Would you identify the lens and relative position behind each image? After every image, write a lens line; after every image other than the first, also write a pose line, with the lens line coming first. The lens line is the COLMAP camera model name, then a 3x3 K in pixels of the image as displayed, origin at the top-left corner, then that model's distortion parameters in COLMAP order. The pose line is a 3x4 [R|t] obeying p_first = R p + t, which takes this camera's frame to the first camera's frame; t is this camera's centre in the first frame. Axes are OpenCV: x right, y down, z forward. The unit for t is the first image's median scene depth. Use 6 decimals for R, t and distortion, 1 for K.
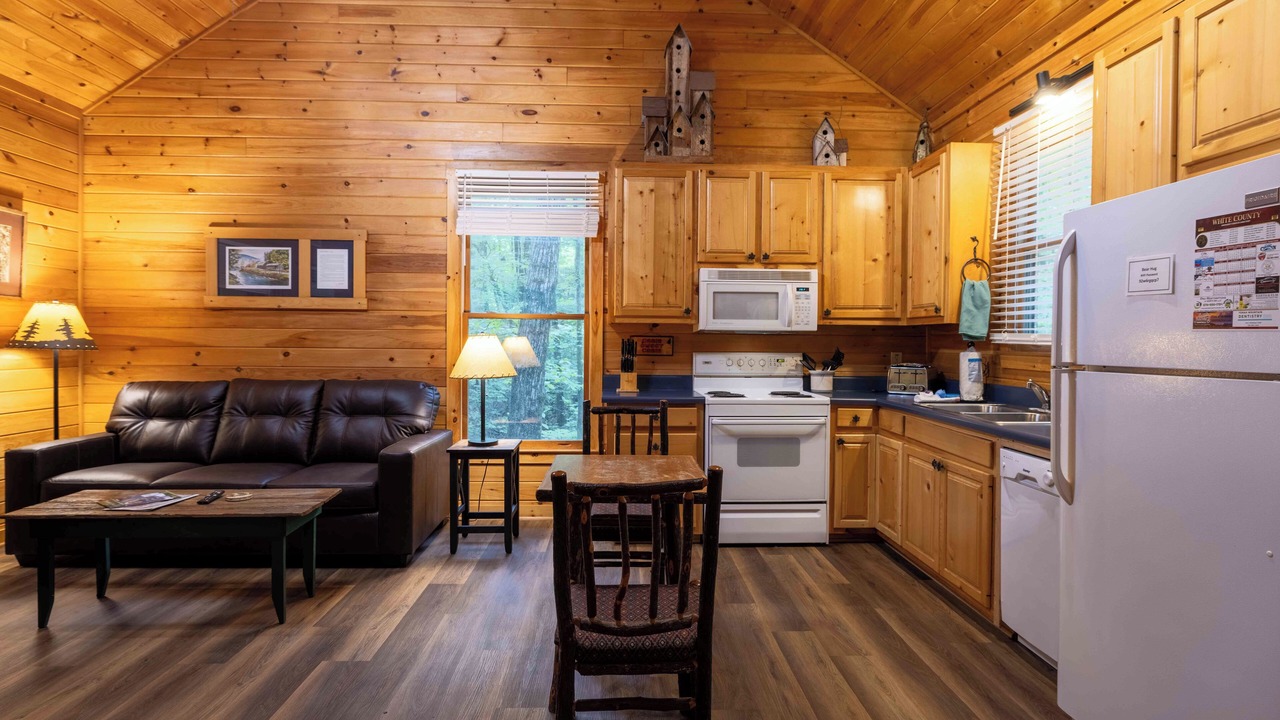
lens RADIAL K [[649.5, 0, 642.4], [0, 649.5, 352.7], [0, 0, 1]] dist [-0.002560, -0.001224]
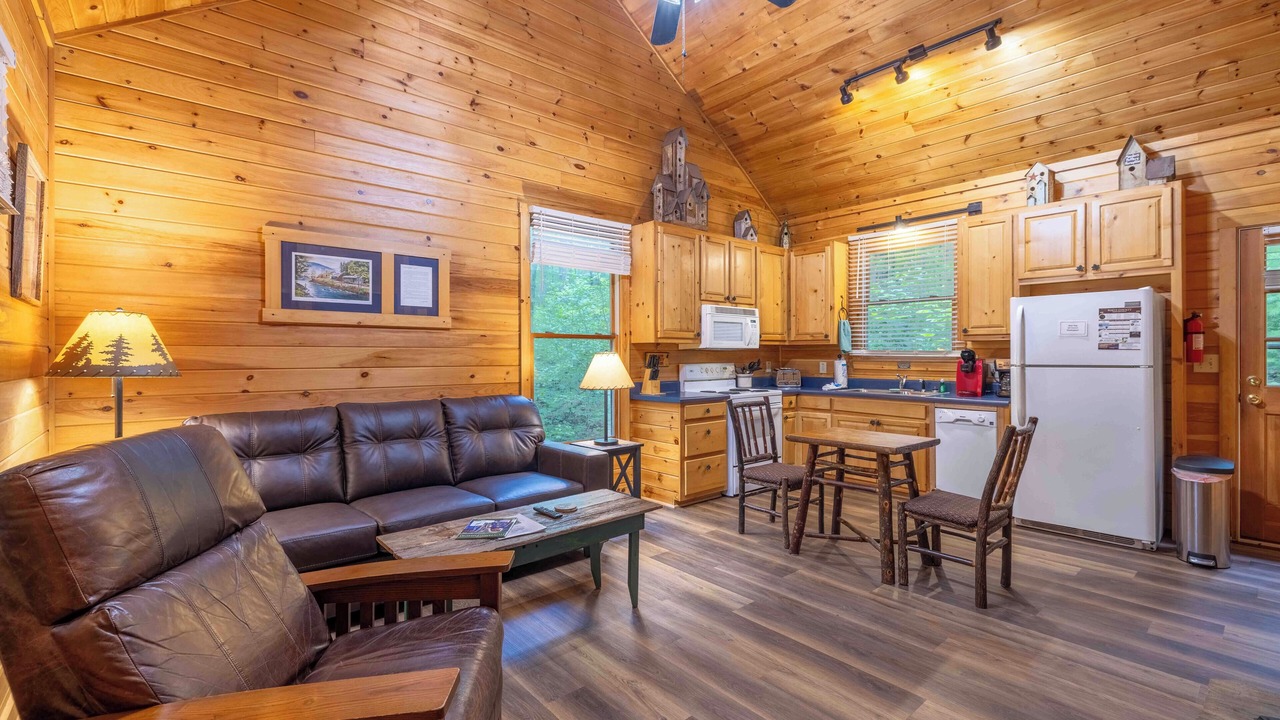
lens RADIAL K [[547.1, 0, 636.2], [0, 547.1, 354.8], [0, 0, 1]] dist [0.000352, 0.000110]
pose [[0.784432, -0.009740, 0.620139, -0.764720], [0.019479, 0.999770, -0.008938, -0.012233], [-0.619909, 0.019091, 0.784441, 0.157559]]
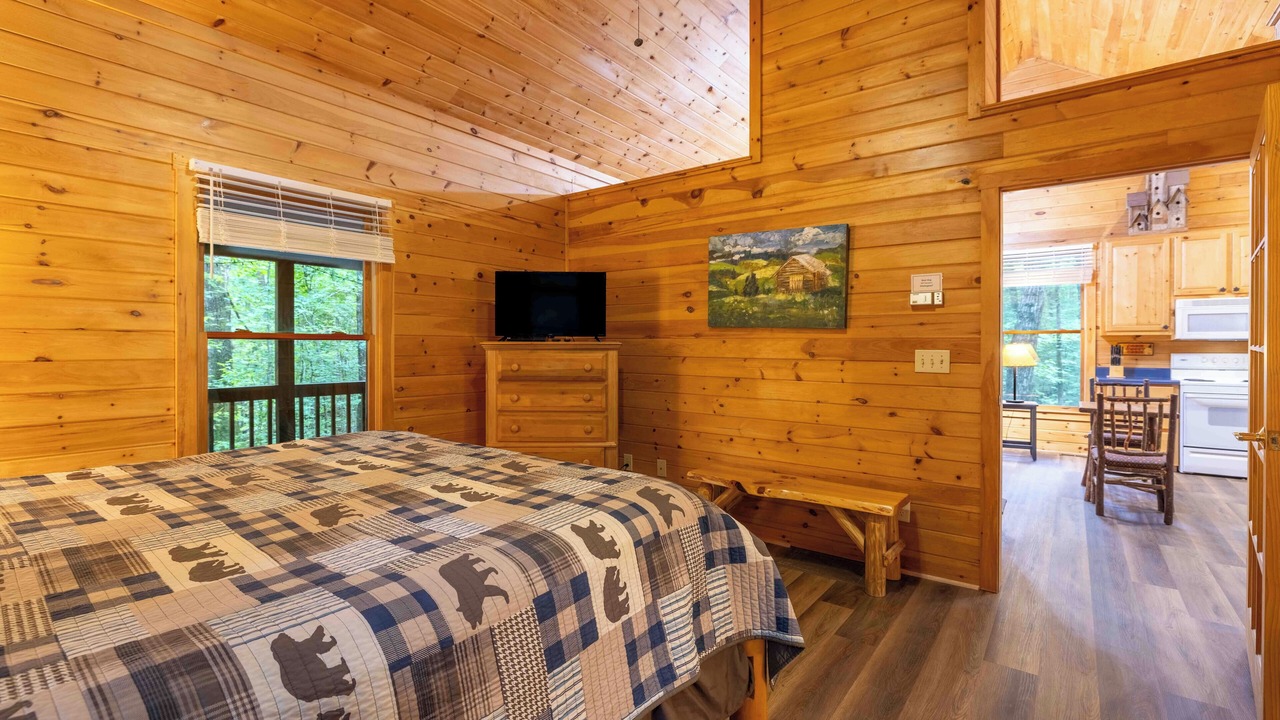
lens RADIAL K [[571.7, 0, 636.2], [0, 571.7, 349.6], [0, 0, 1]] dist [-0.006790, 0.001812]
pose [[0.770841, -0.002603, -0.637022, -0.041459], [-0.005766, 0.999922, -0.011064, 0.013554], [0.637002, 0.012201, 0.770766, -0.886805]]
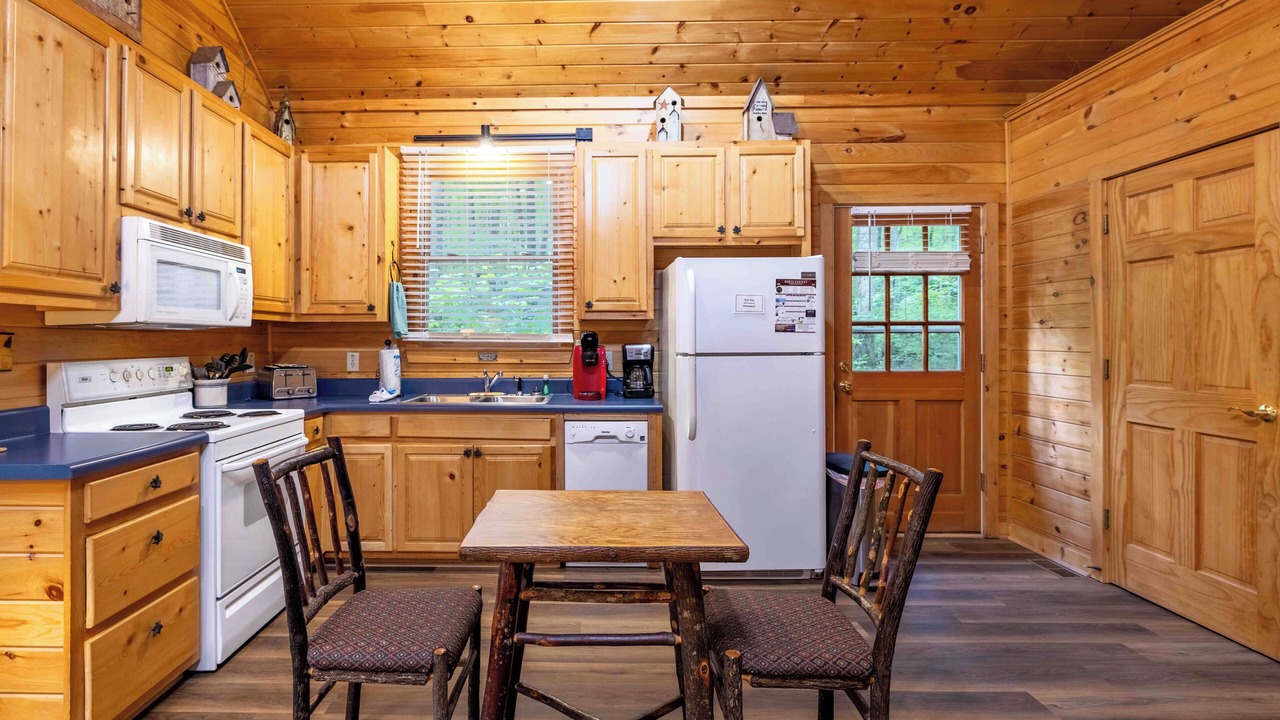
lens RADIAL K [[626.7, 0, 573.0], [0, 626.7, 334.4], [0, 0, 1]] dist [-0.008758, 0.001142]
pose [[0.067697, 0.002390, 0.997703, -0.437719], [0.021123, 0.999770, -0.003828, -0.013520], [-0.997482, 0.021334, 0.067631, 0.568061]]
